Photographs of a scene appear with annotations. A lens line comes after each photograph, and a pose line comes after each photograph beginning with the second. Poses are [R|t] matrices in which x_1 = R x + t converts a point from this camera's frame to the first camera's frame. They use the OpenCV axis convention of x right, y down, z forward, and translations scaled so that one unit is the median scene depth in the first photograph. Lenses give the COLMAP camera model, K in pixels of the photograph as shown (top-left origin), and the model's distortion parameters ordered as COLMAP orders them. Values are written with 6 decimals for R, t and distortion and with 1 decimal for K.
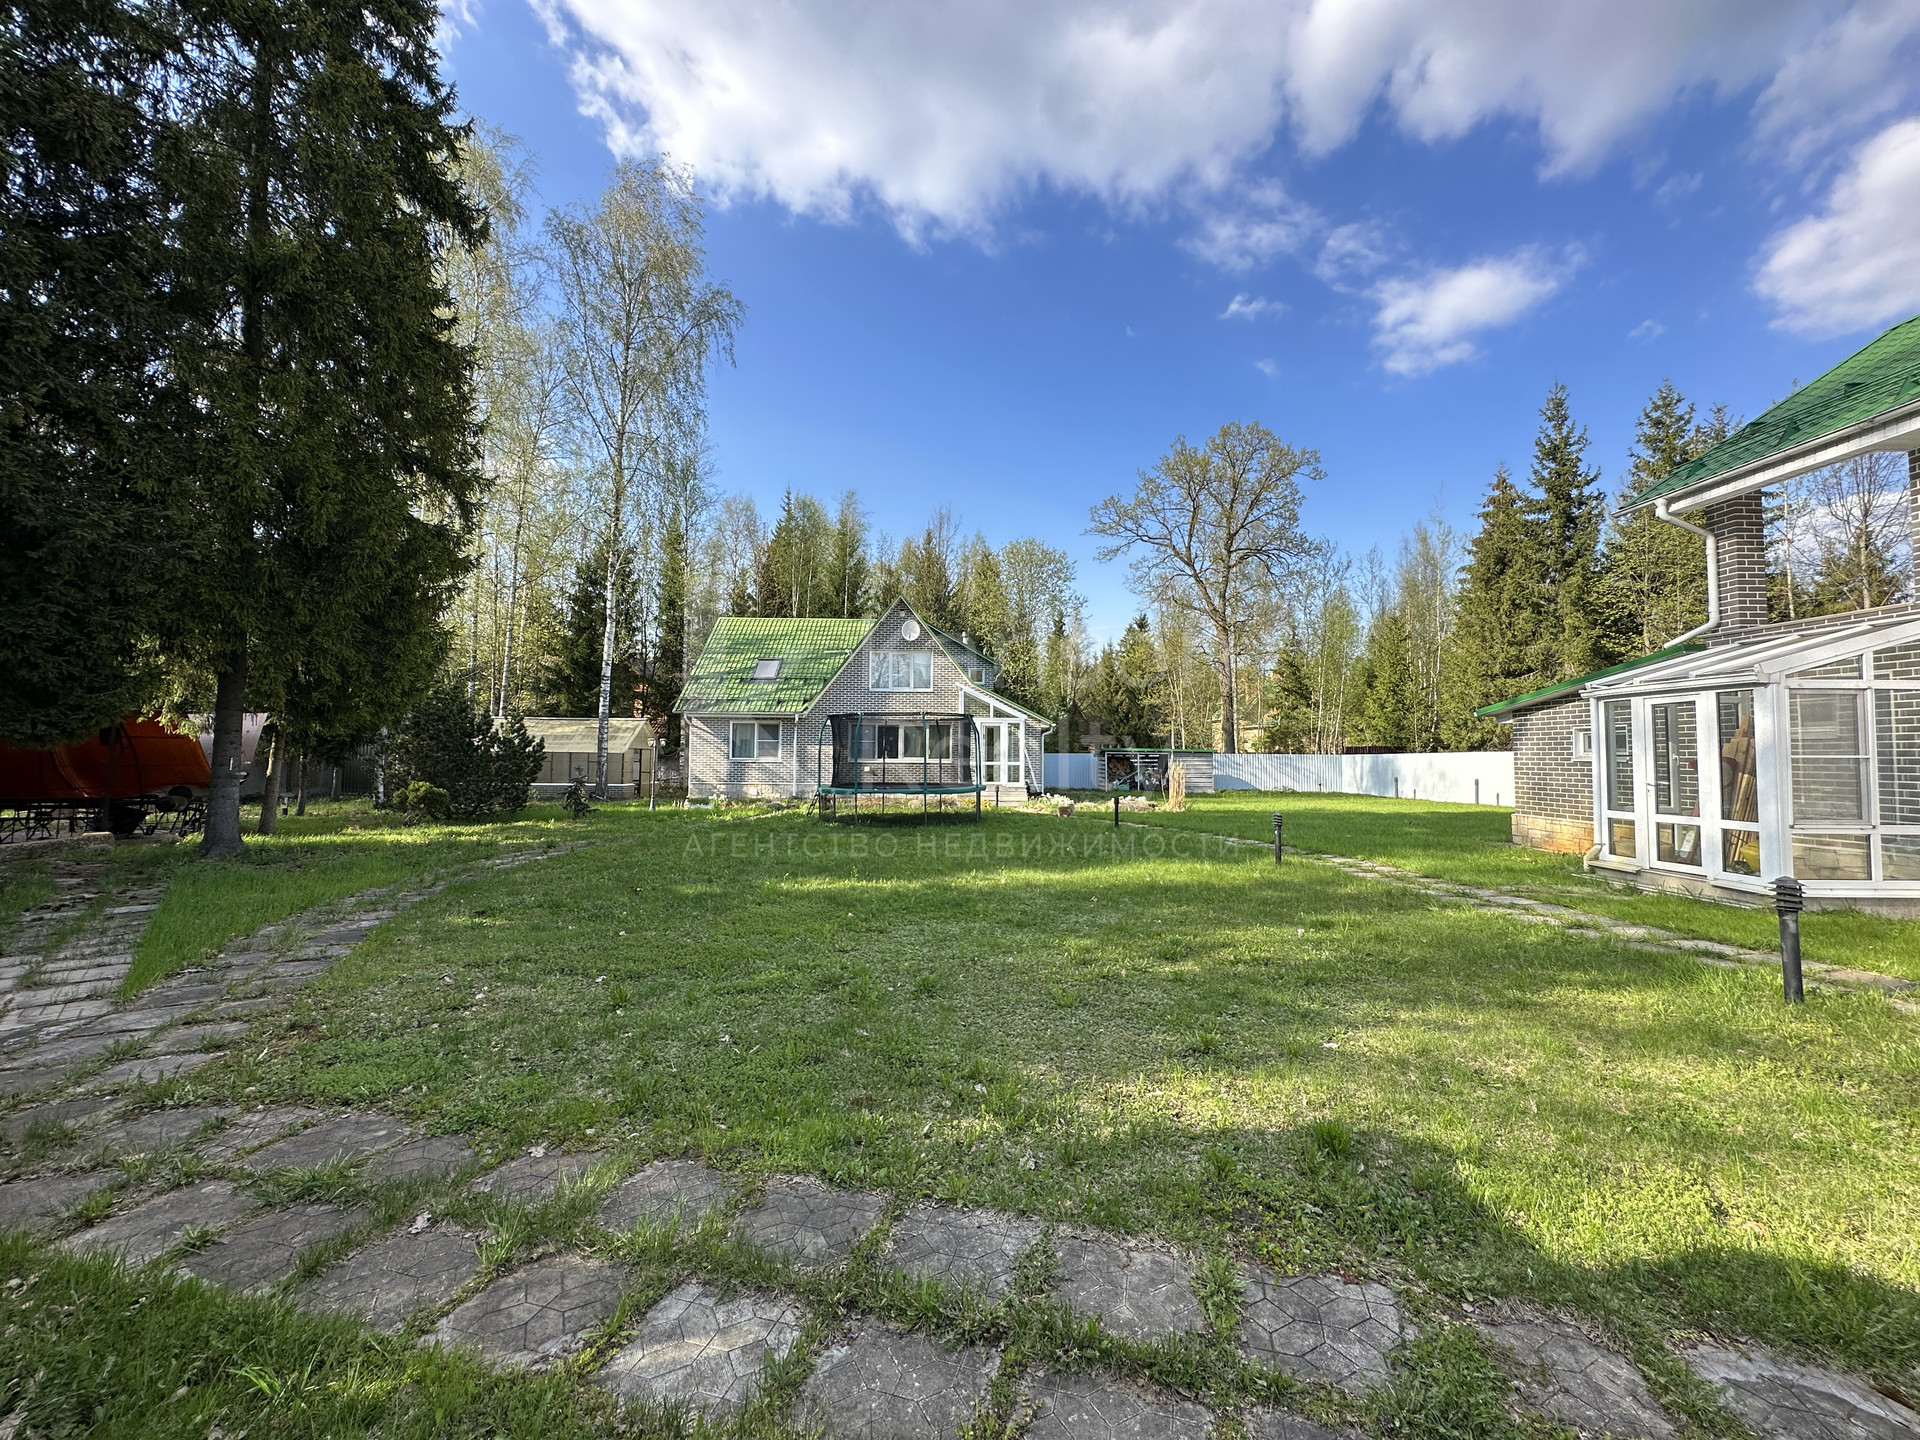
lens RADIAL K [[765.9, 0, 957.9], [0, 765.9, 721.4], [0, 0, 1]] dist [0.000112, 0.000289]
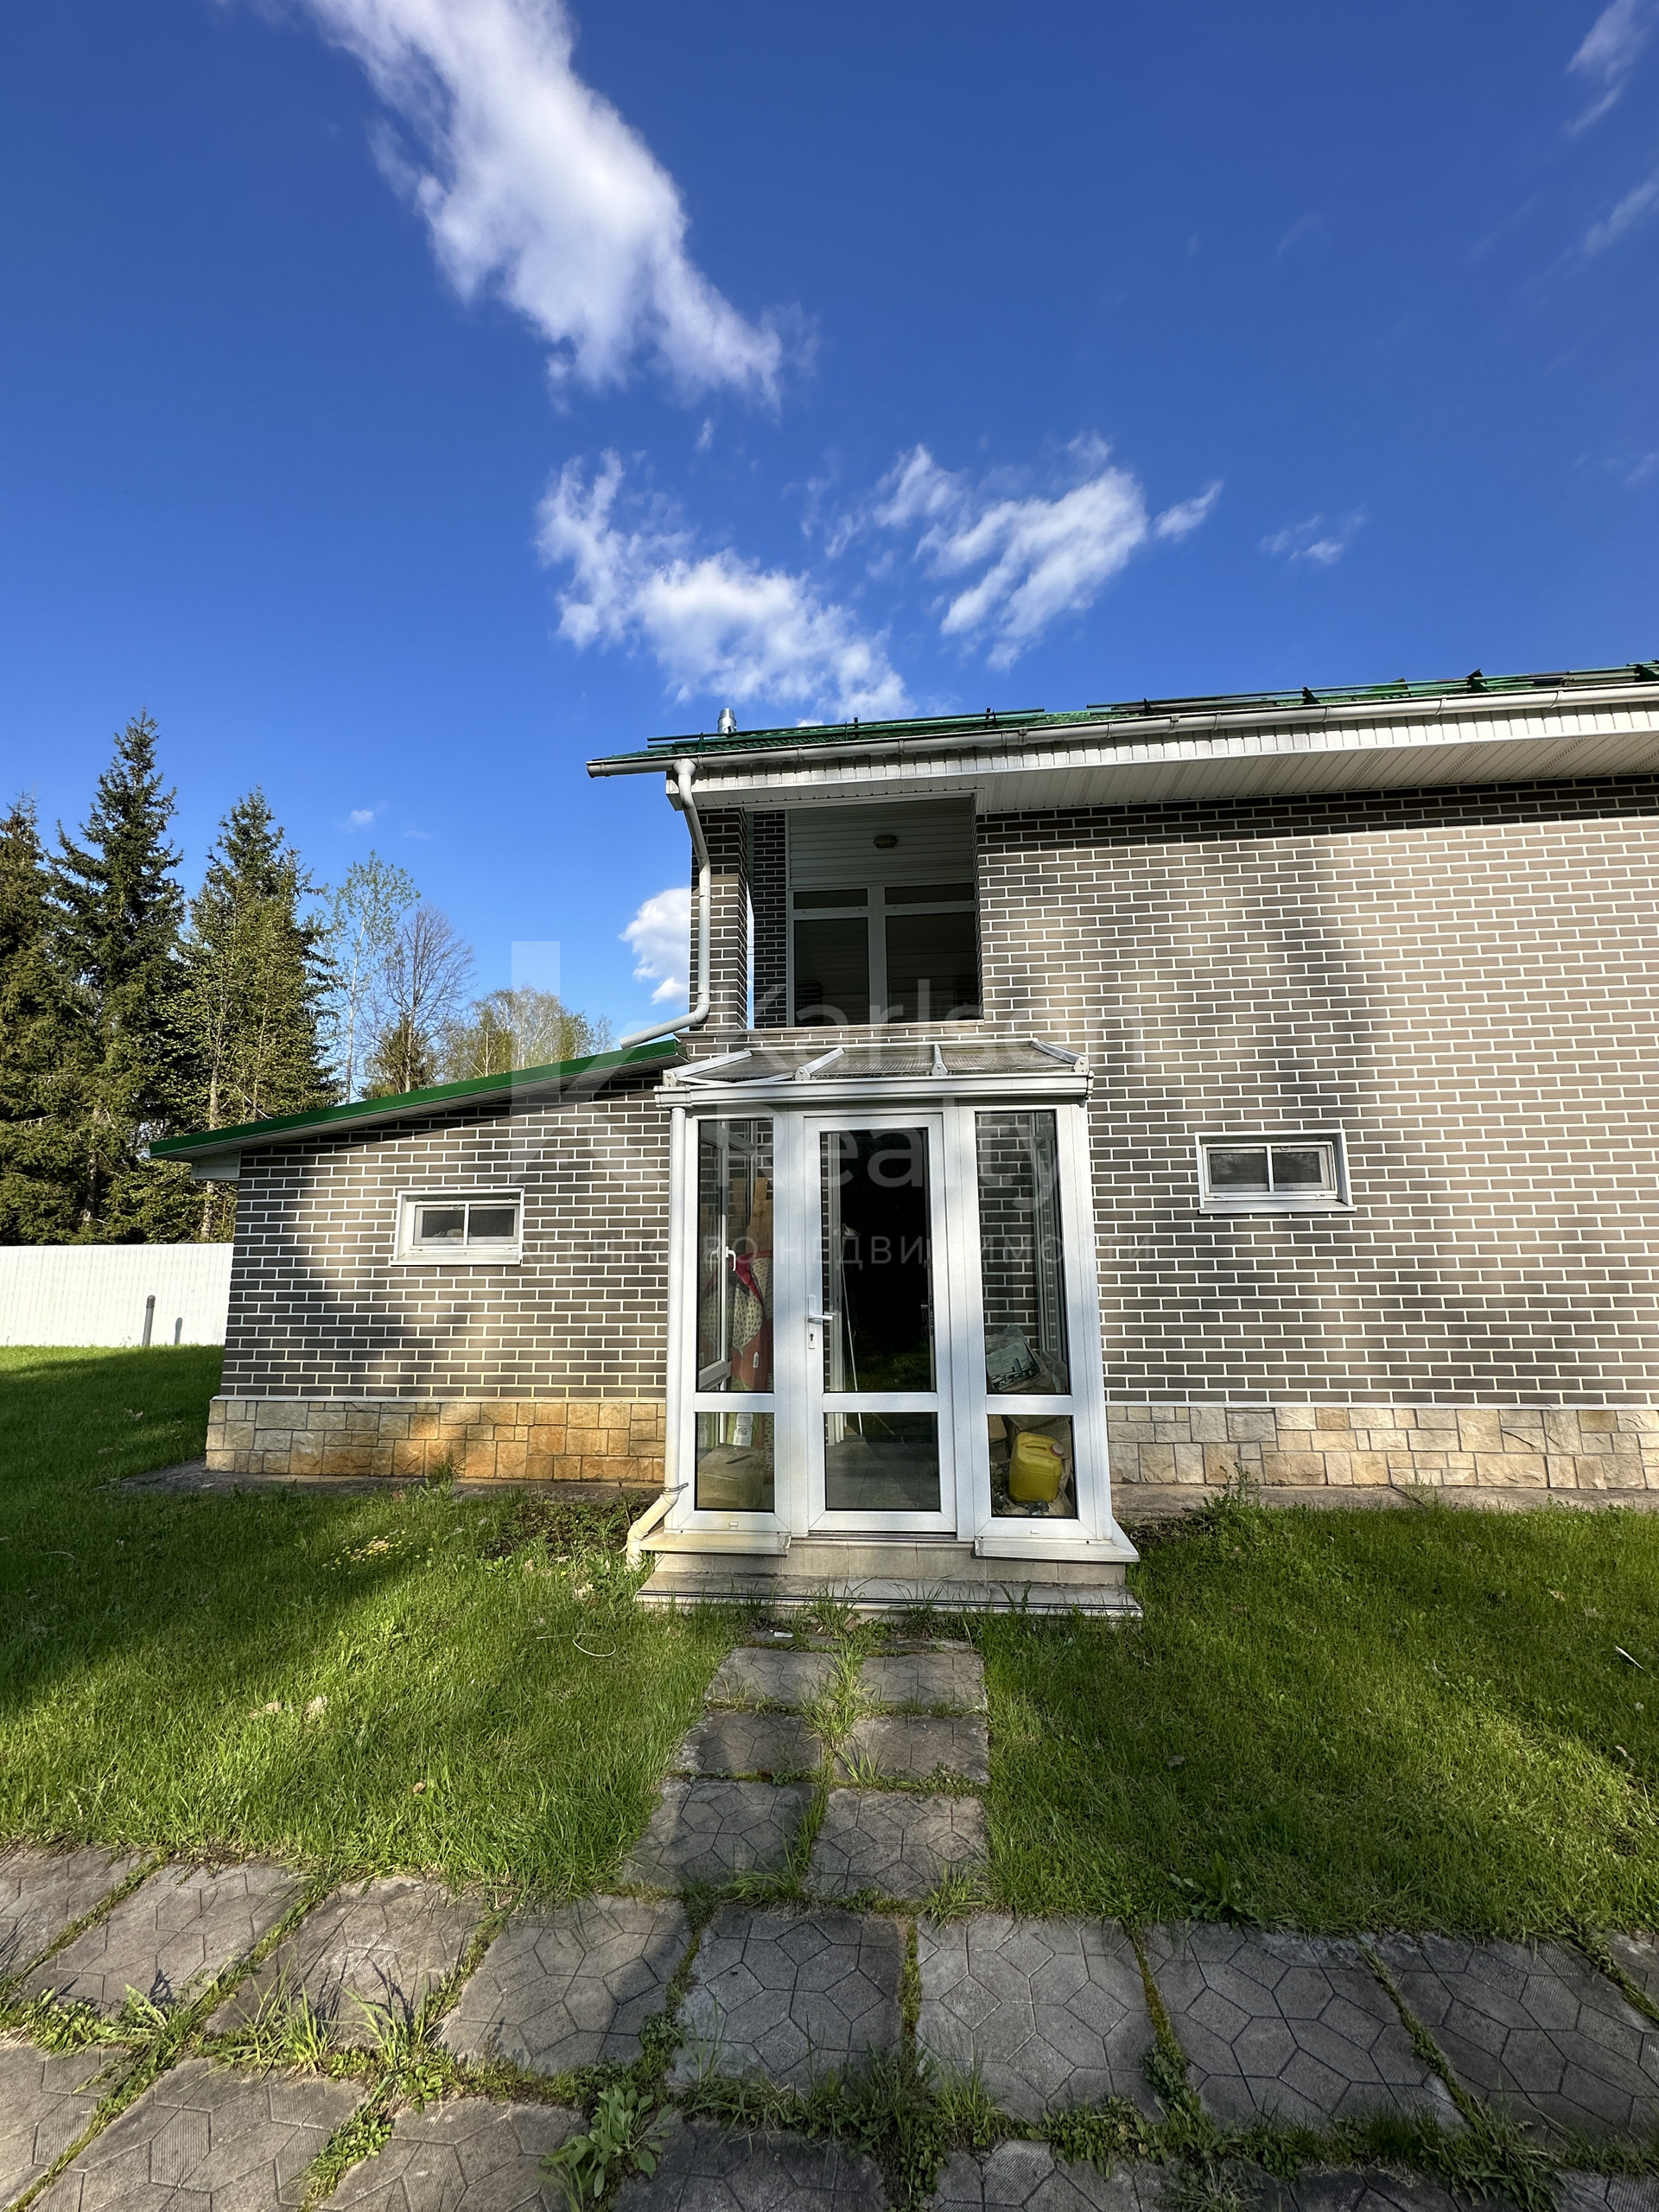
lens RADIAL K [[879.1, 0, 835.5], [0, 879.1, 1090.4], [0, 0, 1]] dist [-0.000937, -0.000090]
pose [[0.112263, 0.163079, 0.980205, 0.140339], [-0.028935, 0.986559, -0.160822, 0.012117], [-0.993257, -0.010308, 0.115473, 0.319502]]
